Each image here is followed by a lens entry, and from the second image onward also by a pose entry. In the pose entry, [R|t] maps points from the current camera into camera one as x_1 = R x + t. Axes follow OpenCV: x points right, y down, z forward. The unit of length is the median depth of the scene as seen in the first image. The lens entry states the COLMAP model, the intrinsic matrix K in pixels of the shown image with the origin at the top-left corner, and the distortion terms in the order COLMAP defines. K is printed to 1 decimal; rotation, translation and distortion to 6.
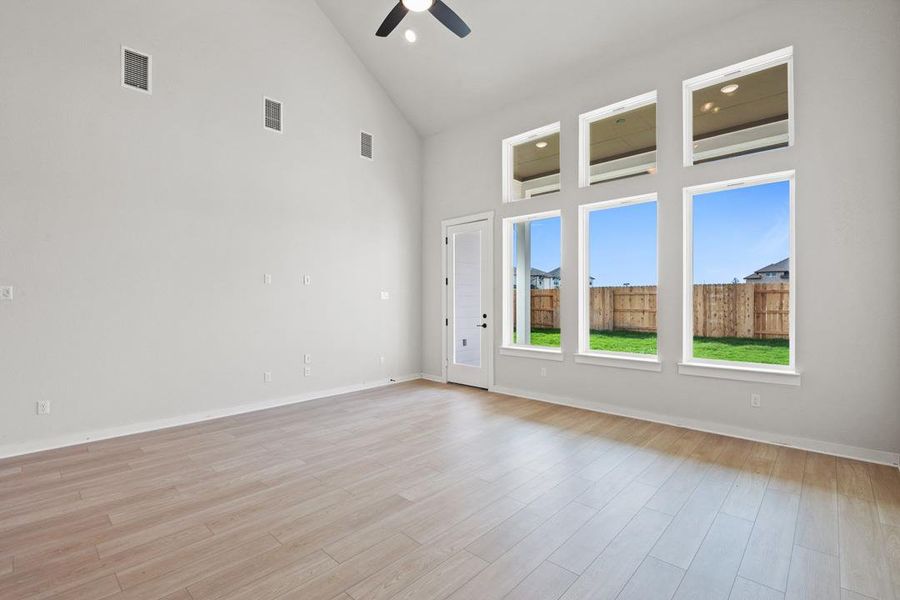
lens RADIAL K [[410.8, 0, 450.0], [0, 410.8, 300.0], [0, 0, 1]] dist [-0.001237, 0.000261]
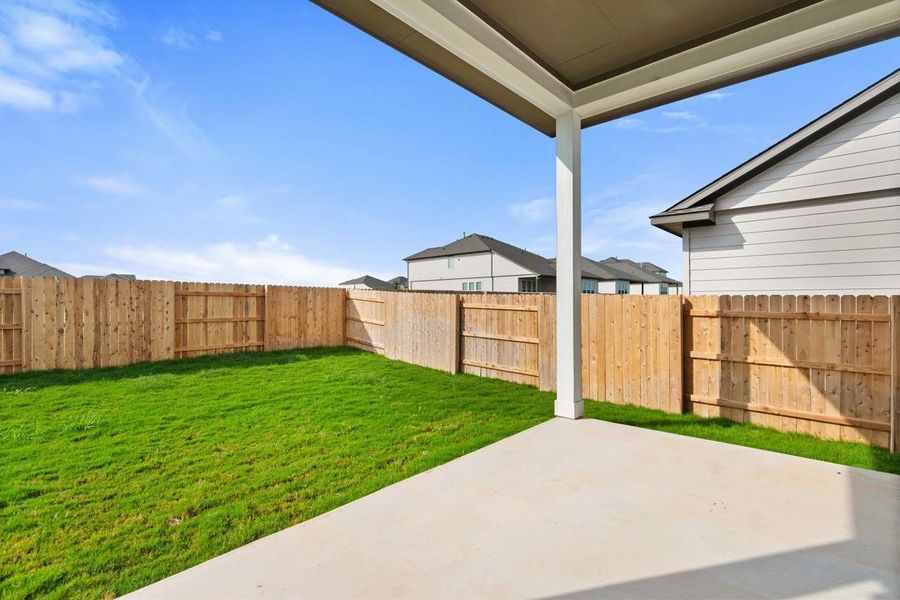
lens RADIAL K [[413.7, 0, 449.6], [0, 413.7, 302.2], [0, 0, 1]] dist [0.009708, -0.006203]
pose [[0.001879, 0.003737, 0.999991, 0.041625], [0.001572, 0.999992, -0.003740, -0.002276], [-0.999997, 0.001579, 0.001873, 0.810616]]
